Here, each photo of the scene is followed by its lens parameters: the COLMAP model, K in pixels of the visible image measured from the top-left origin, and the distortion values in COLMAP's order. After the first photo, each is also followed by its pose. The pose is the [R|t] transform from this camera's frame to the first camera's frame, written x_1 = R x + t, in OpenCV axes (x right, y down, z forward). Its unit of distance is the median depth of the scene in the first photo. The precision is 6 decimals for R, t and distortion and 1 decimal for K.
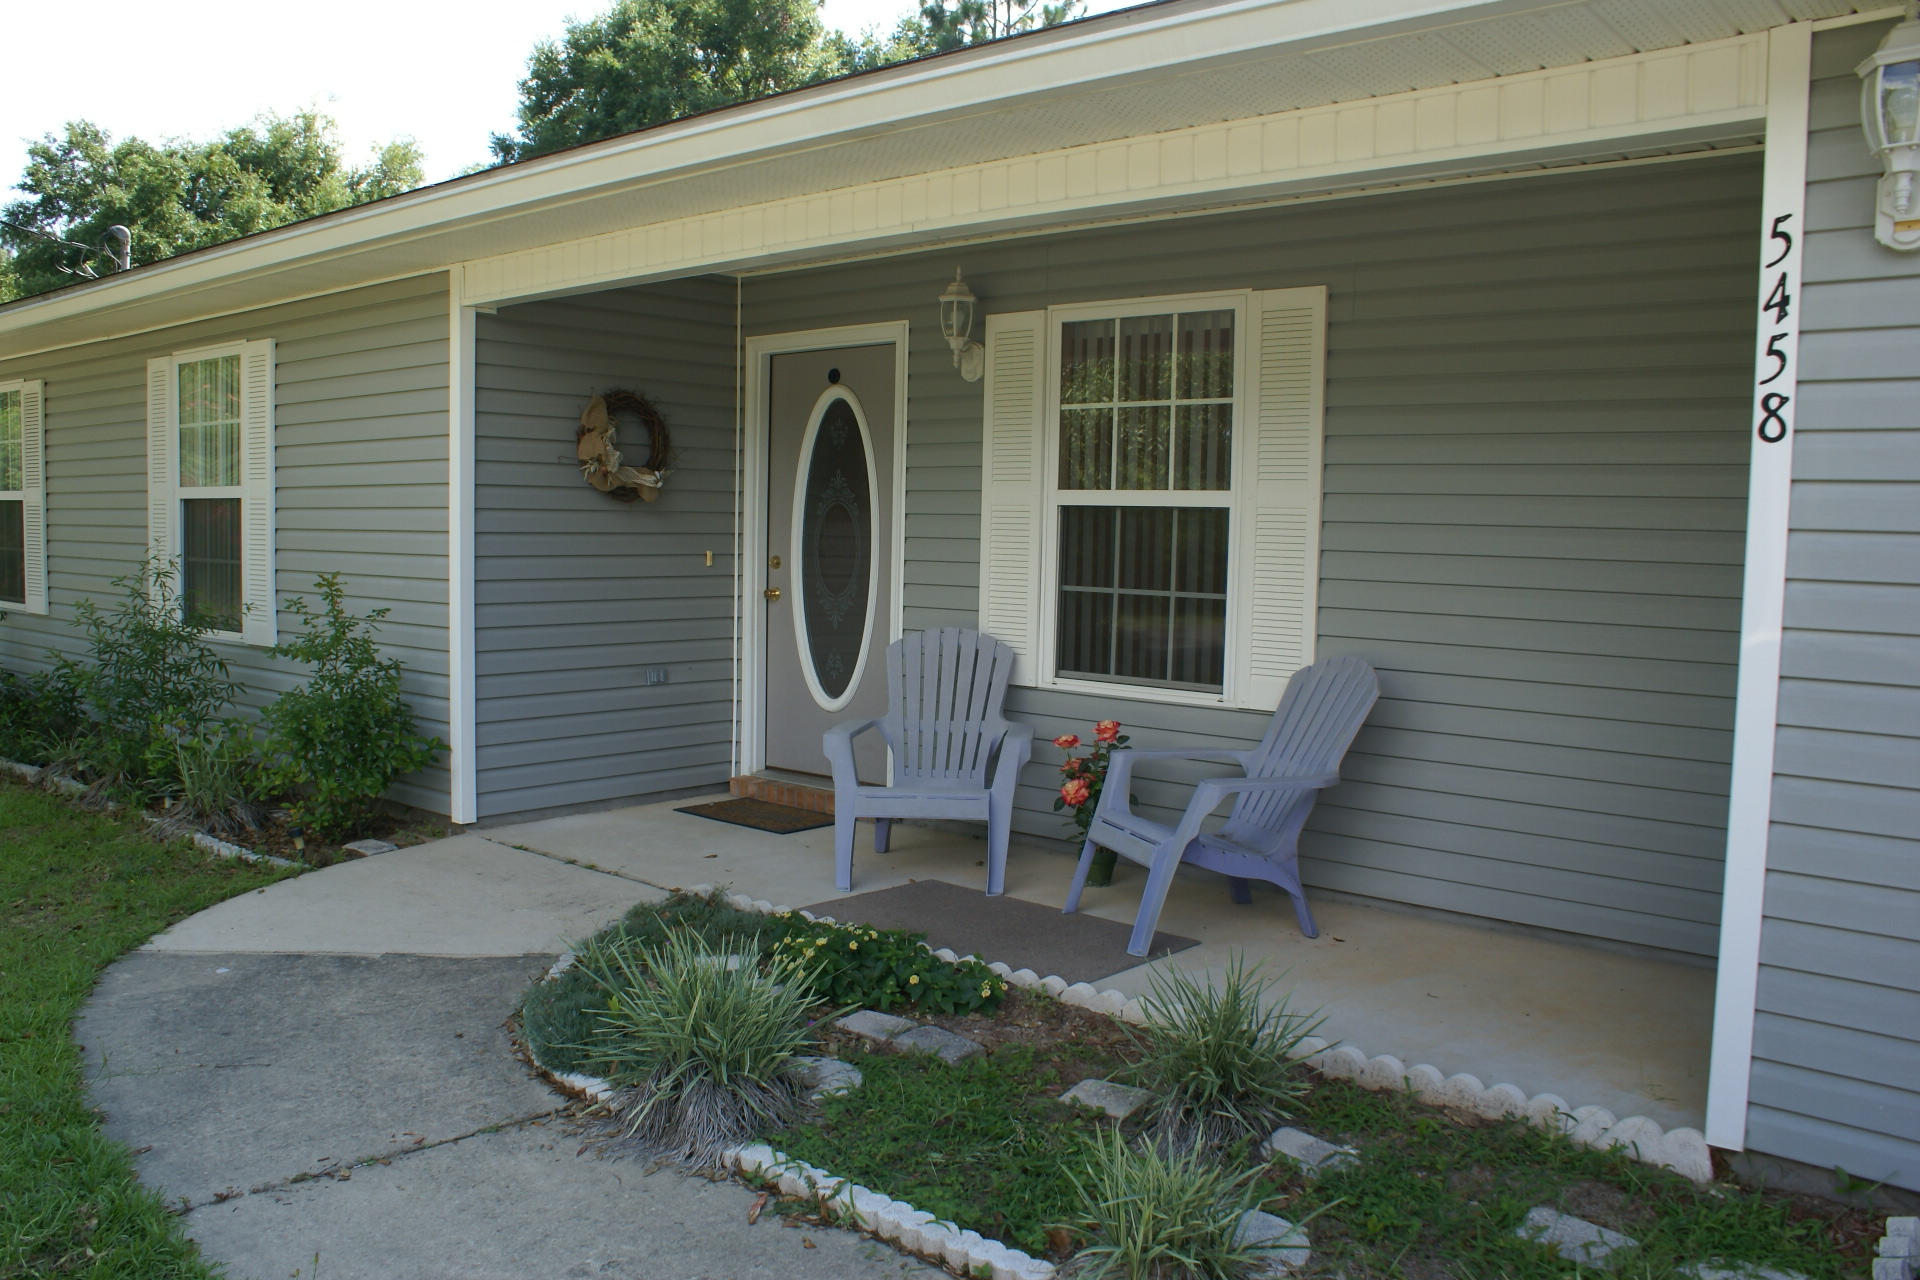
lens RADIAL K [[1536.1, 0, 956.0], [0, 1536.1, 661.2], [0, 0, 1]] dist [-0.152147, 0.132237]
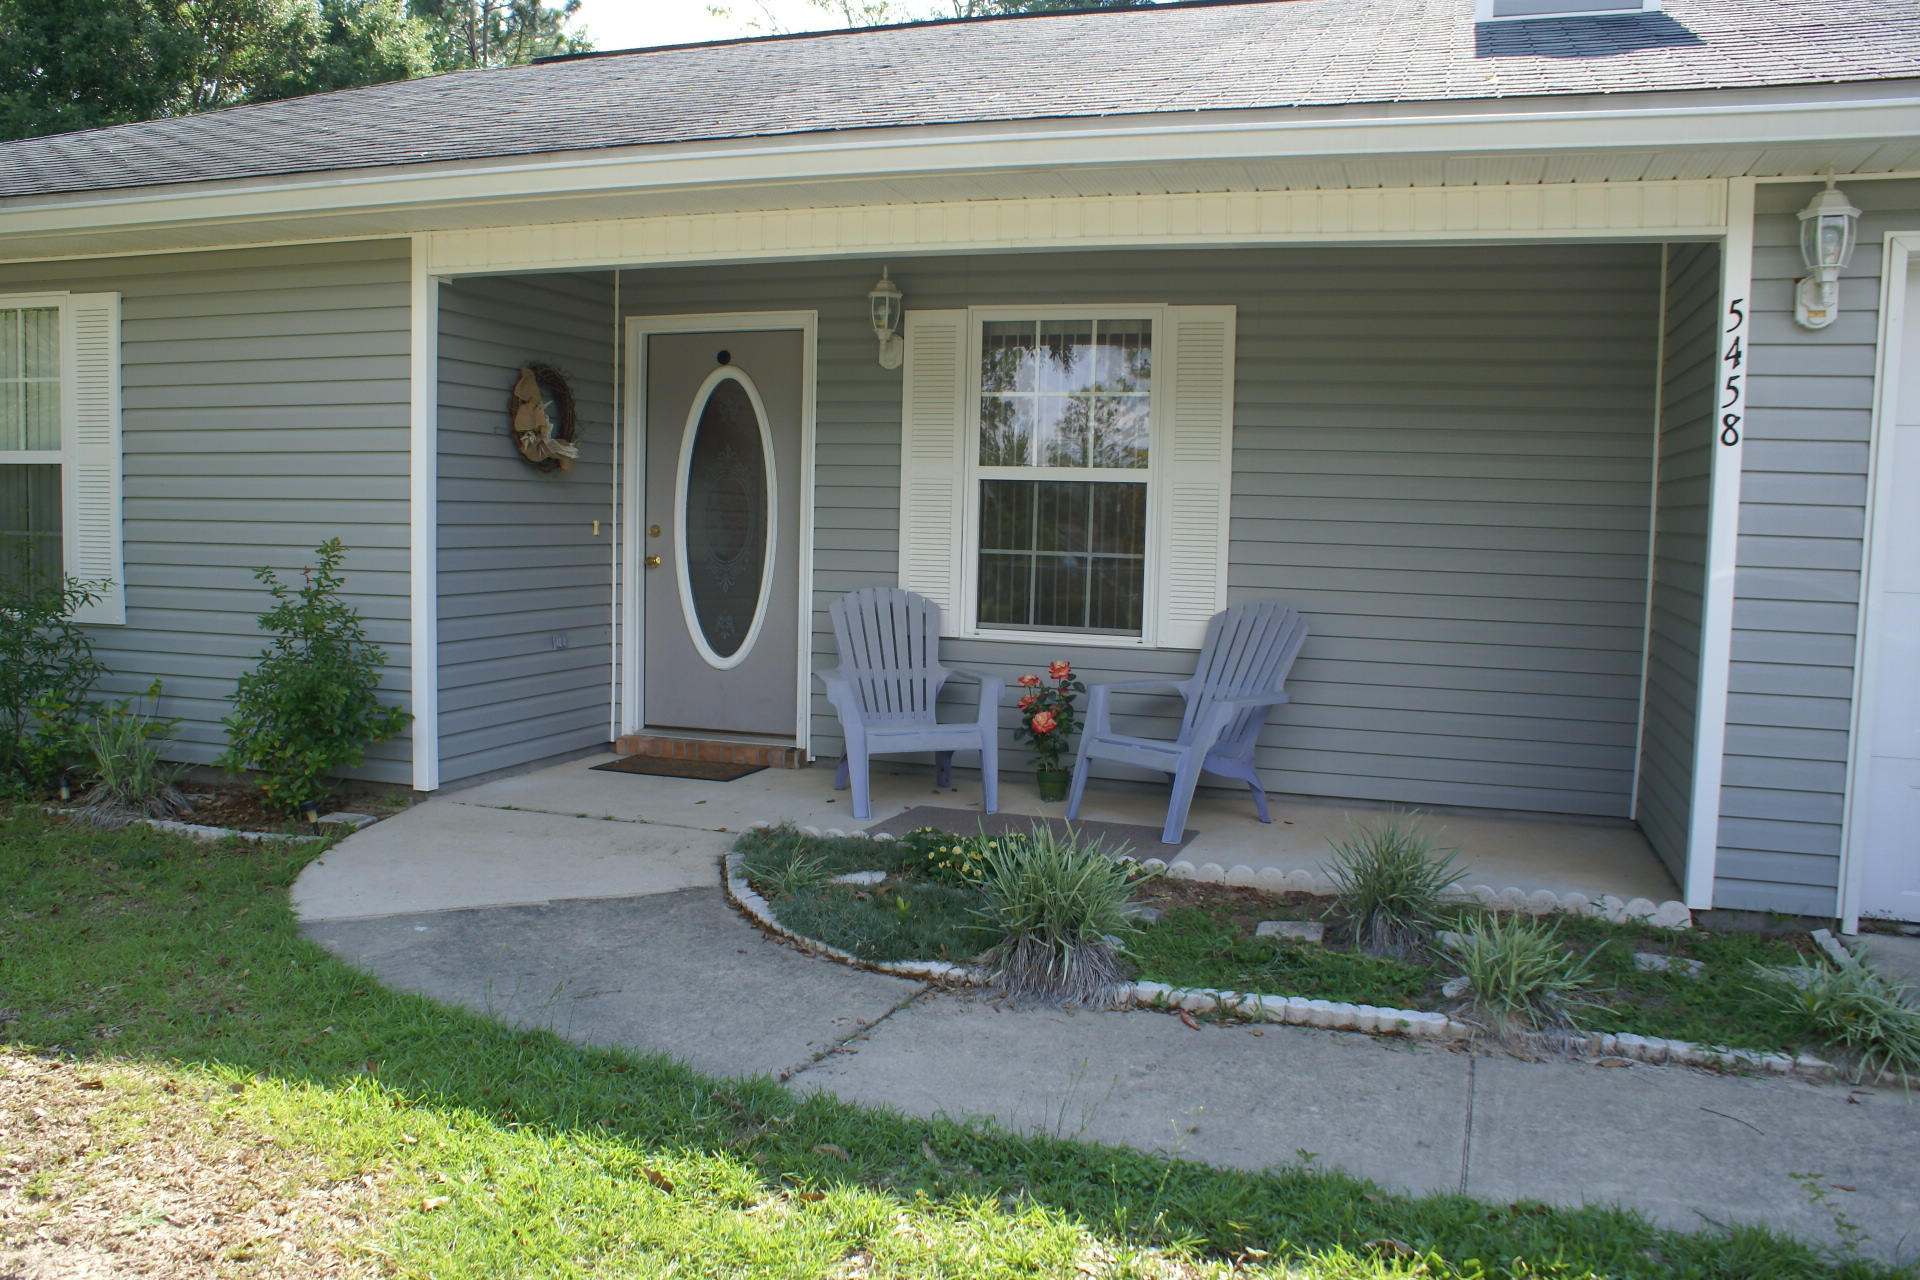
lens RADIAL K [[1536.1, 0, 956.0], [0, 1536.1, 661.2], [0, 0, 1]] dist [-0.152147, 0.132237]
pose [[0.924115, -0.033734, 0.380624, -0.417858], [0.028089, 0.999398, 0.020377, 0.011837], [-0.381082, -0.008140, 0.924505, -0.066221]]
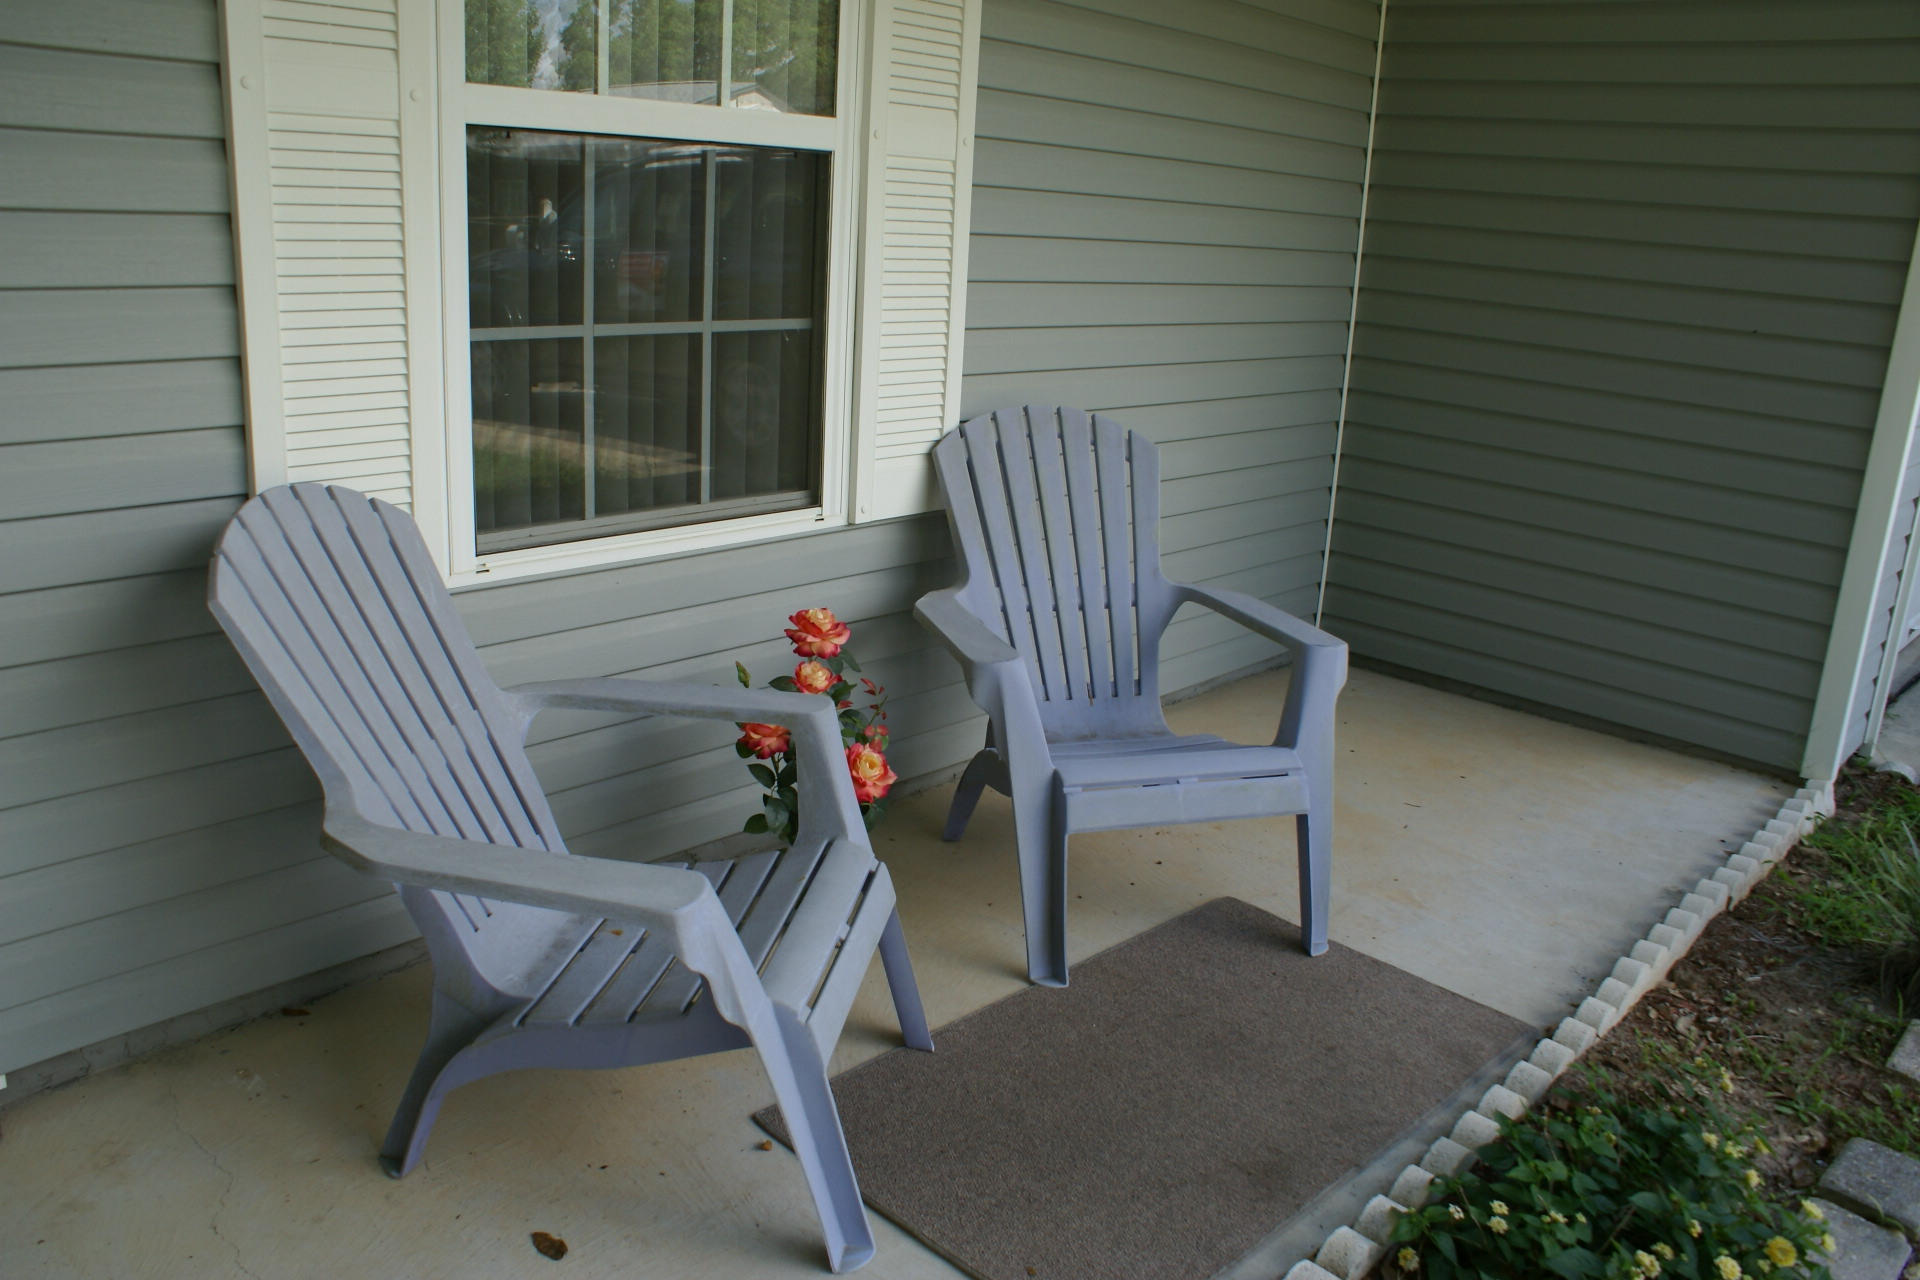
lens RADIAL K [[1536.1, 0, 956.0], [0, 1536.1, 661.2], [0, 0, 1]] dist [-0.152147, 0.132237]
pose [[0.020794, -0.310982, 0.950188, -0.352630], [0.028667, 0.950188, 0.310355, -0.091772], [-0.999373, 0.020785, 0.028673, 0.922206]]
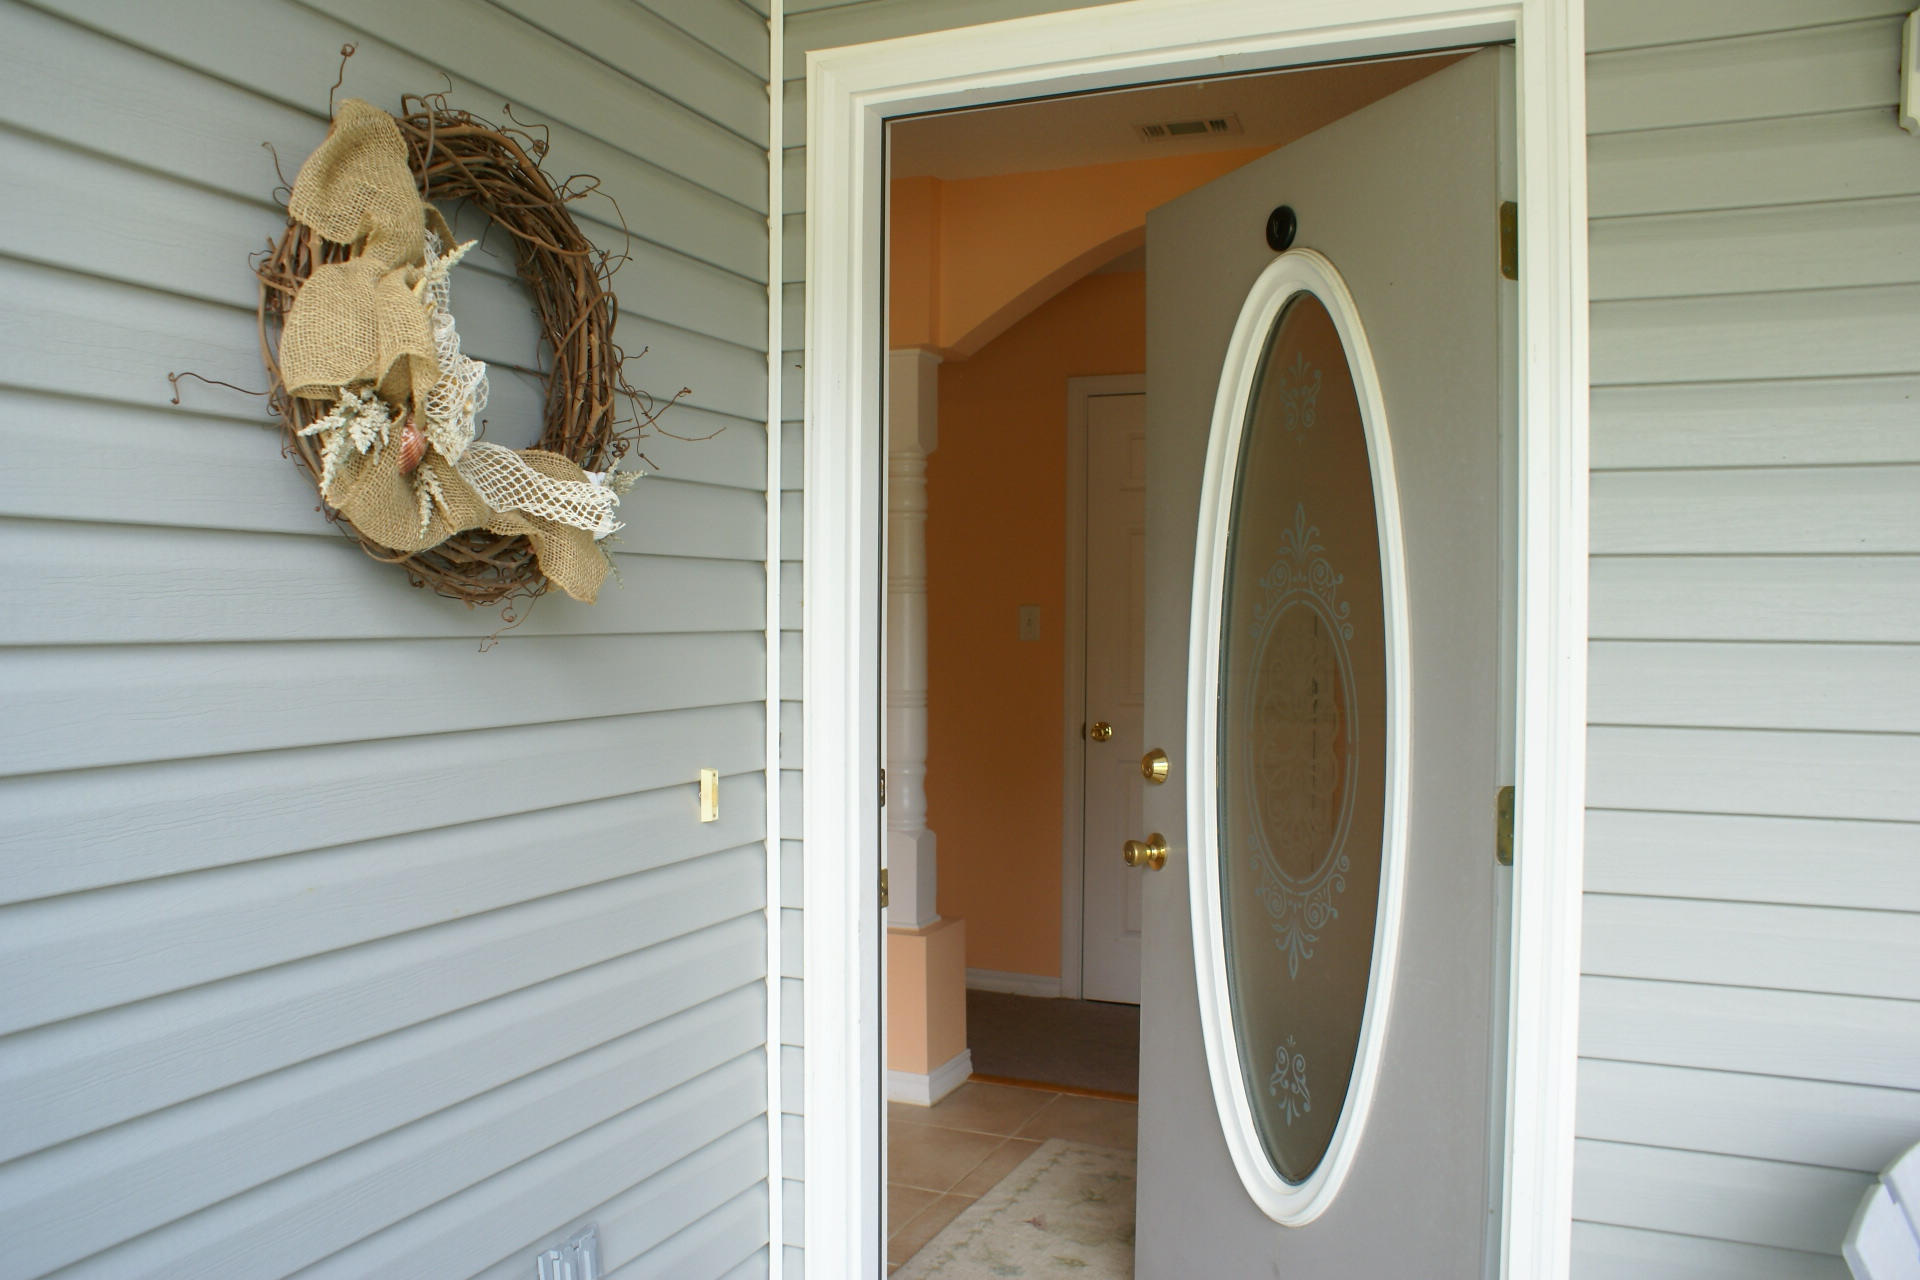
lens RADIAL K [[1536.1, 0, 956.0], [0, 1536.1, 661.2], [0, 0, 1]] dist [-0.152147, 0.132237]
pose [[0.952742, -0.023243, 0.302890, -0.255088], [0.040058, 0.997974, -0.049420, -0.095507], [-0.301128, 0.059217, 0.951743, 0.896977]]
